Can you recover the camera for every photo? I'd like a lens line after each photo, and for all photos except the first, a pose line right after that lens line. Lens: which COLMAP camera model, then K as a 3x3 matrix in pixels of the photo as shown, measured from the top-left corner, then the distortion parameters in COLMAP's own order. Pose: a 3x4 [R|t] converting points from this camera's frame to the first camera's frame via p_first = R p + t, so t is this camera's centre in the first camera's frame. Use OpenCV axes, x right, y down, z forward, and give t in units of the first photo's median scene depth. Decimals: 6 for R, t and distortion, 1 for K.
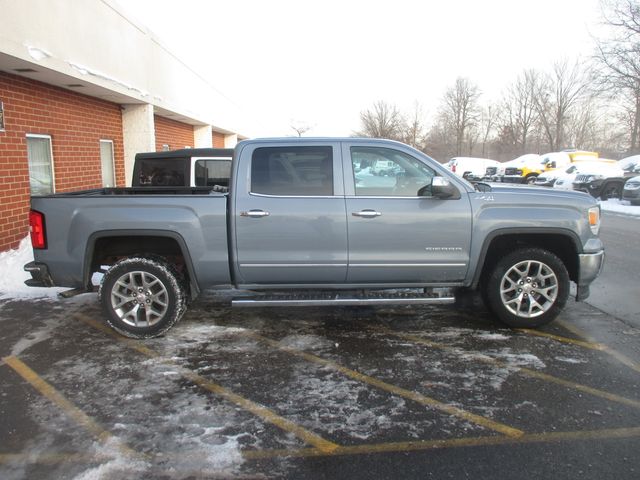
lens RADIAL K [[525.9, 0, 321.8], [0, 525.9, 240.9], [0, 0, 1]] dist [-0.048479, 0.008761]
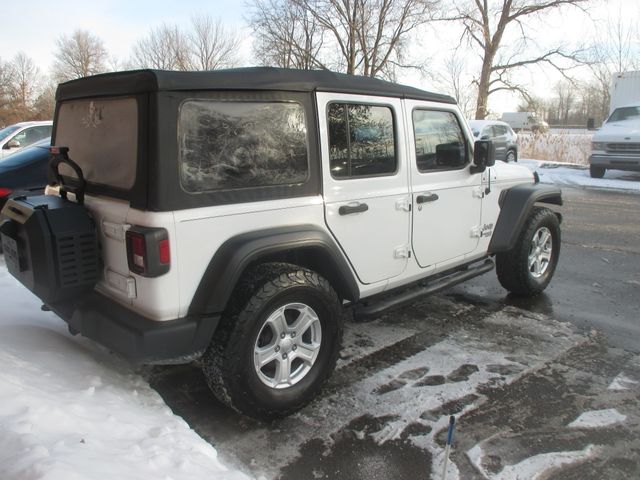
lens RADIAL K [[525.9, 0, 317.7], [0, 525.9, 242.6], [0, 0, 1]] dist [-0.048479, 0.008761]
pose [[0.757070, -0.138389, 0.638509, -0.154398], [0.097057, 0.990287, 0.099554, -0.031473], [-0.646084, -0.013398, 0.763148, 0.239164]]
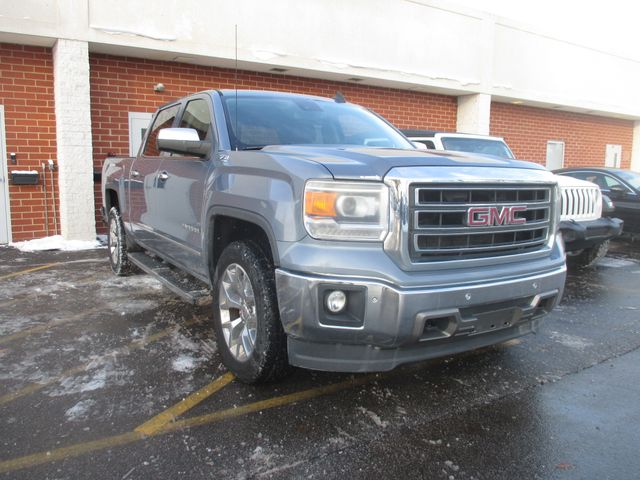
lens RADIAL K [[525.9, 0, 318.7], [0, 525.9, 240.8], [0, 0, 1]] dist [-0.048479, 0.008761]
pose [[0.518052, 0.132773, -0.844982, 0.175461], [-0.151768, 0.986472, 0.061958, -0.007228], [0.841777, 0.096144, 0.531194, 0.141148]]
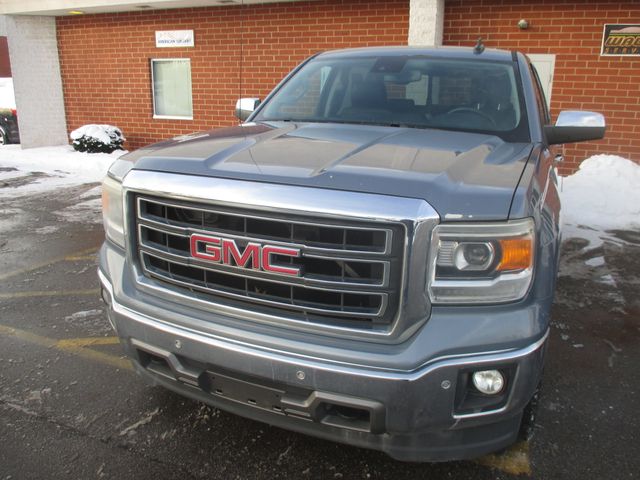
lens RADIAL K [[525.9, 0, 320.3], [0, 525.9, 236.5], [0, 0, 1]] dist [-0.048479, 0.008761]
pose [[-0.400817, 0.251981, -0.880824, 0.164559], [-0.157988, 0.928018, 0.337375, -0.037250], [0.902433, 0.274385, -0.332155, 0.251479]]
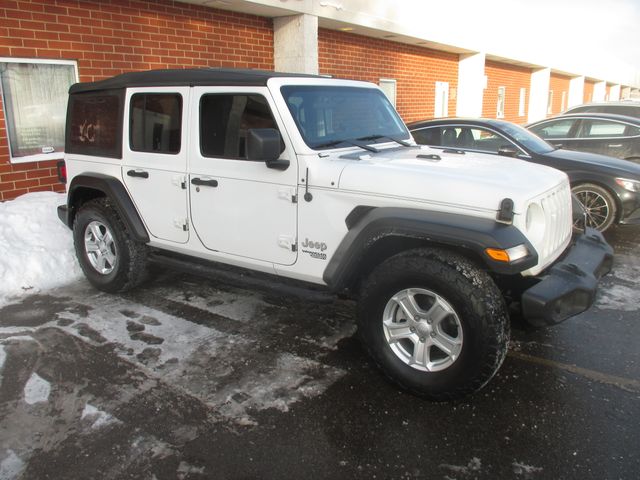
lens RADIAL K [[525.9, 0, 321.8], [0, 525.9, 239.7], [0, 0, 1]] dist [-0.048479, 0.008761]
pose [[0.793977, 0.154792, -0.587912, 0.065589], [-0.094327, 0.986698, 0.132400, -0.032858], [0.600586, -0.049667, 0.798016, 0.230981]]
